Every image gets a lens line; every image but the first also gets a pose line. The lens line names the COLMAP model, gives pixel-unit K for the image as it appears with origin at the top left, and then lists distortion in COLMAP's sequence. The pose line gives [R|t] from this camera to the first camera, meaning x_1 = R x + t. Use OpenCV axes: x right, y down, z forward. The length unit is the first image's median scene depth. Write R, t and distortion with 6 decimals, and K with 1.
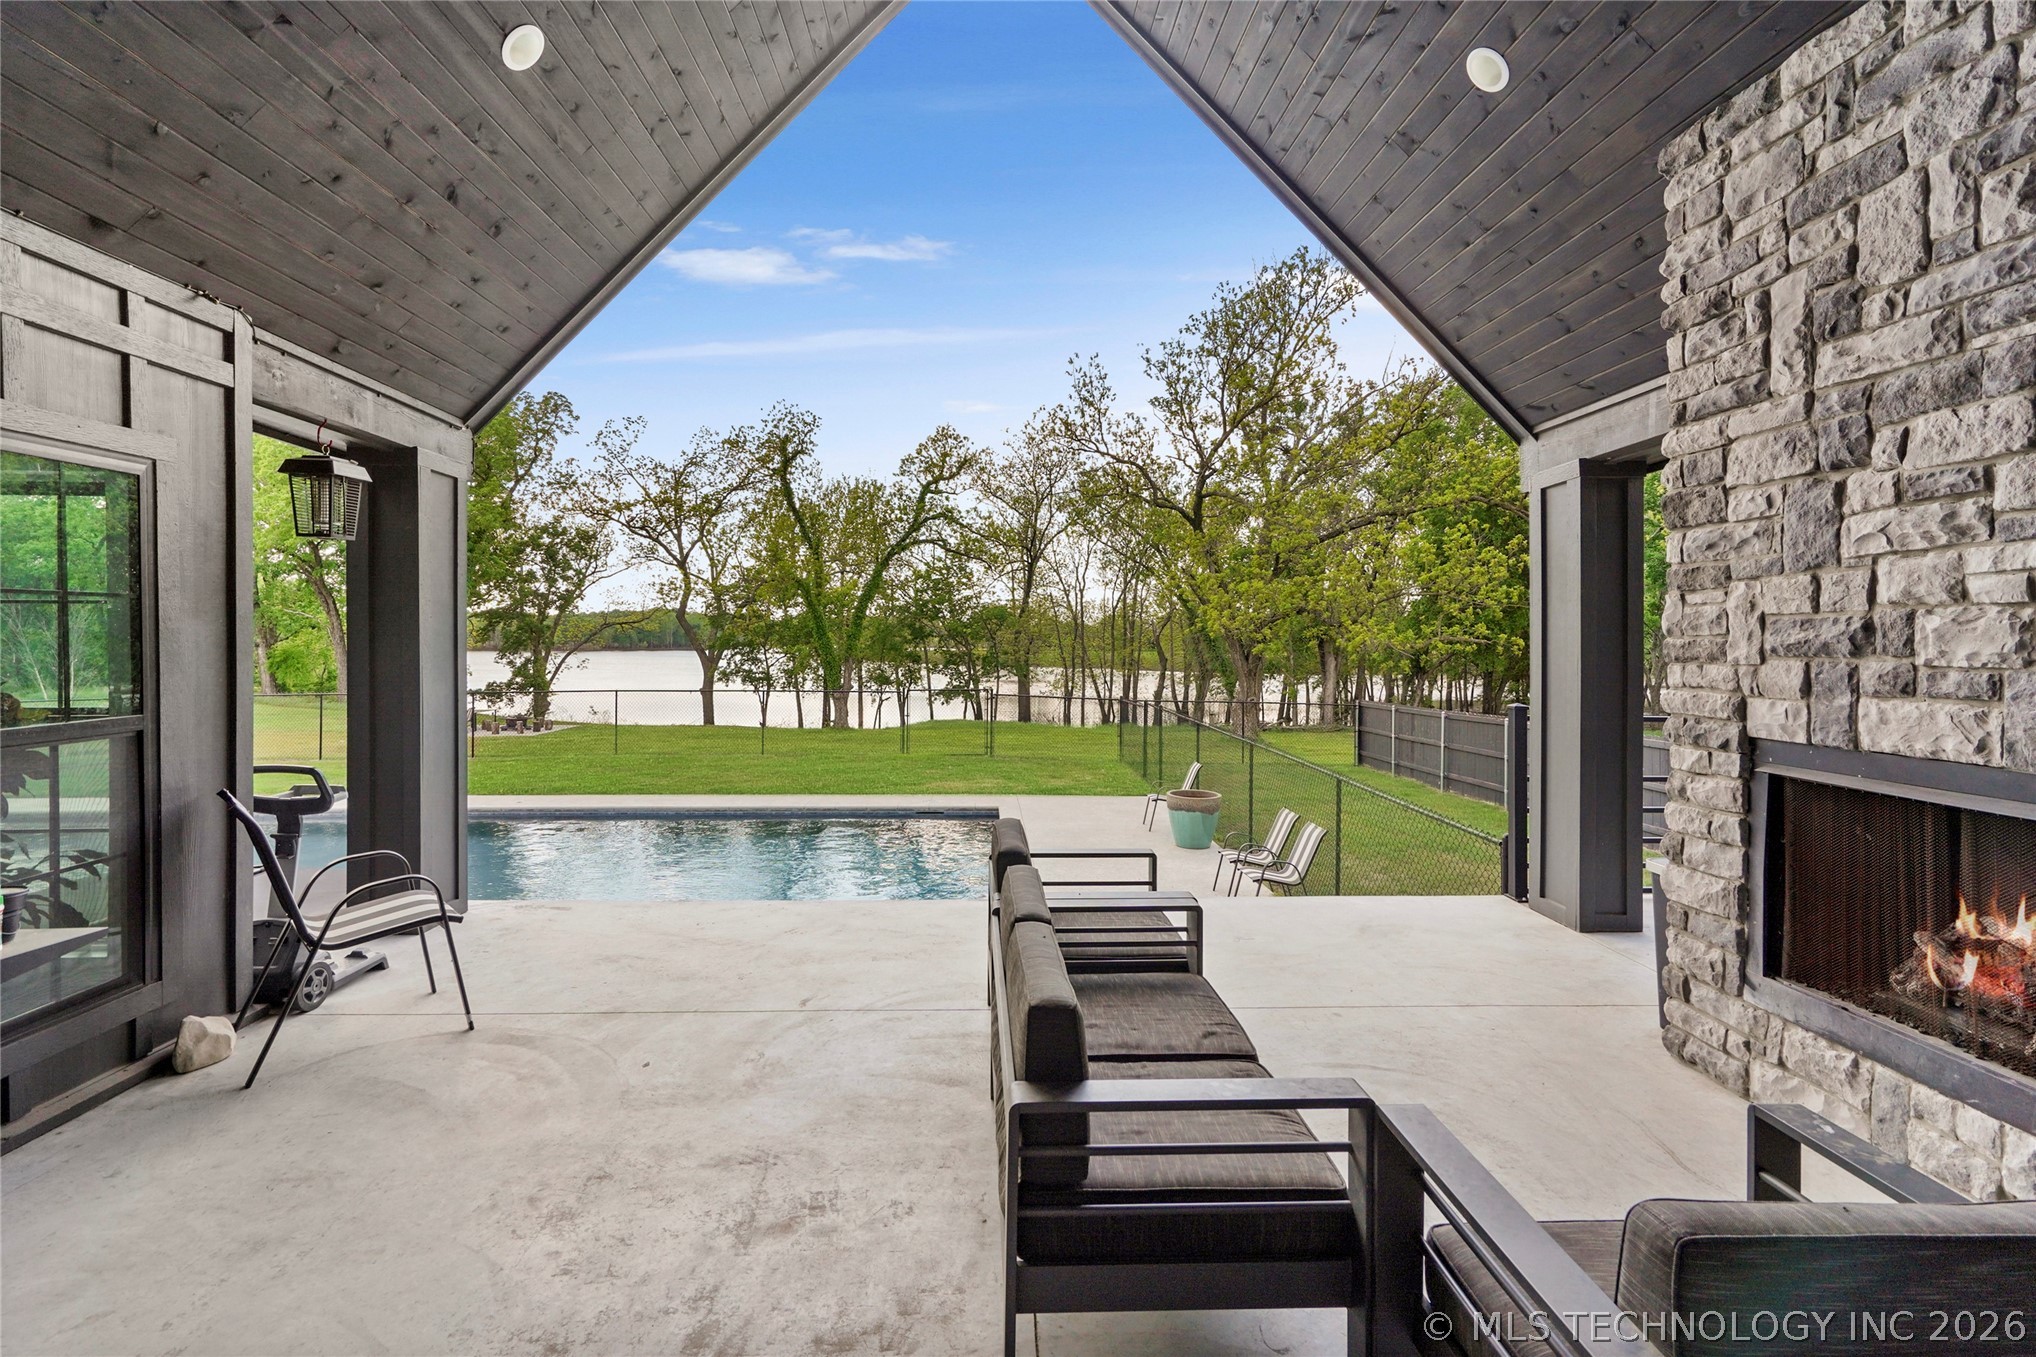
lens RADIAL K [[974.8, 0, 1008.8], [0, 974.8, 633.3], [0, 0, 1]] dist [0.000097, 0.009501]
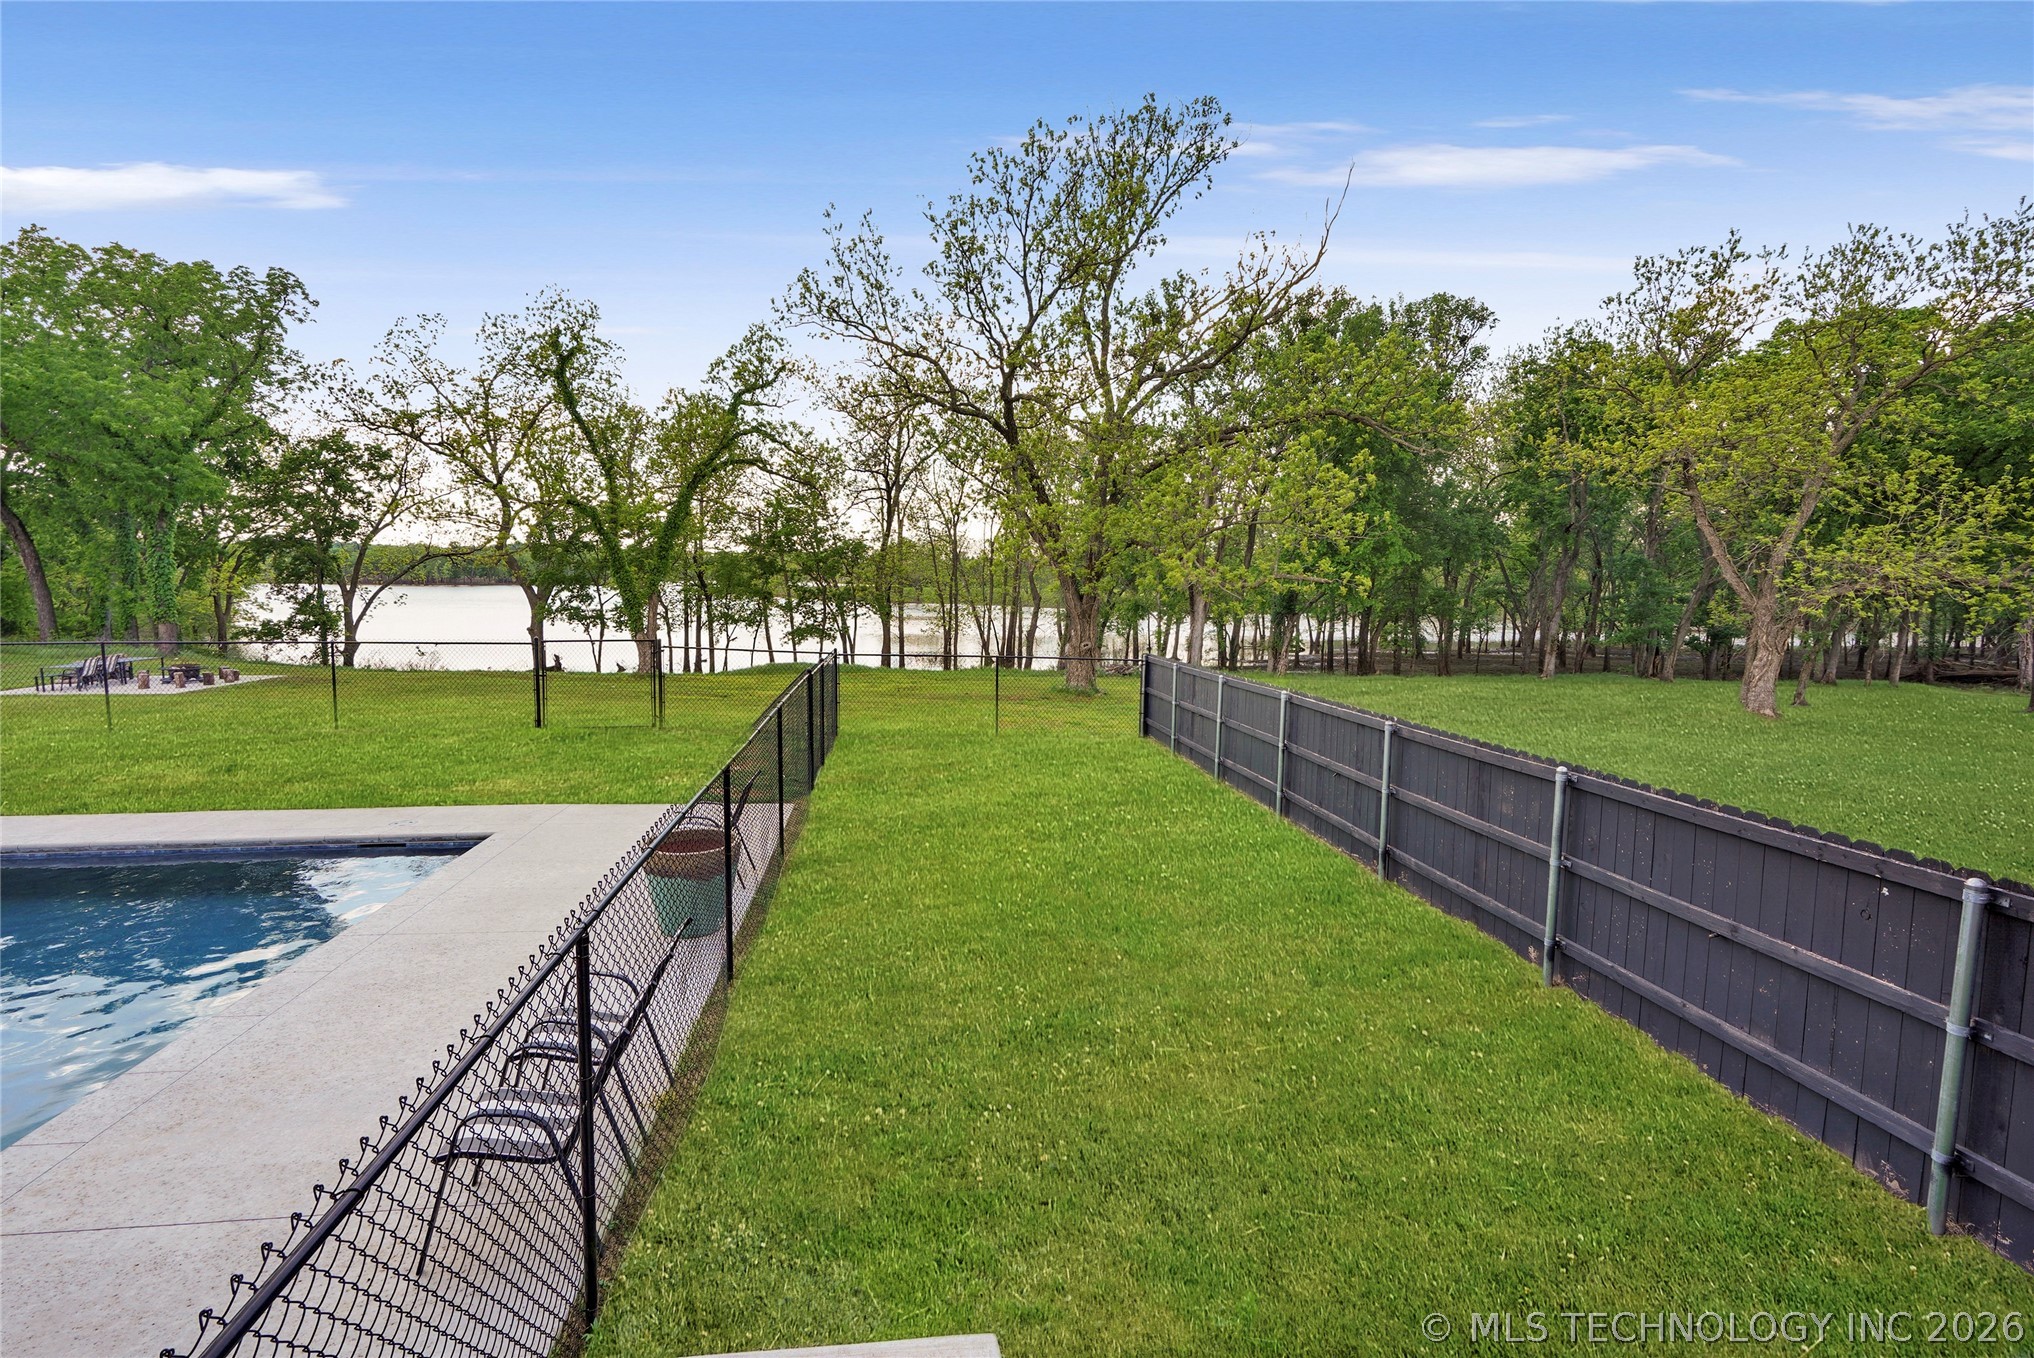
lens RADIAL K [[973.8, 0, 1003.8], [0, 973.8, 675.6], [0, 0, 1]] dist [0.000097, 0.009501]
pose [[0.996275, -0.002542, 0.086197, 0.696019], [-0.006768, 0.994178, 0.107542, 0.009514], [-0.085968, -0.107725, 0.990457, 0.922335]]
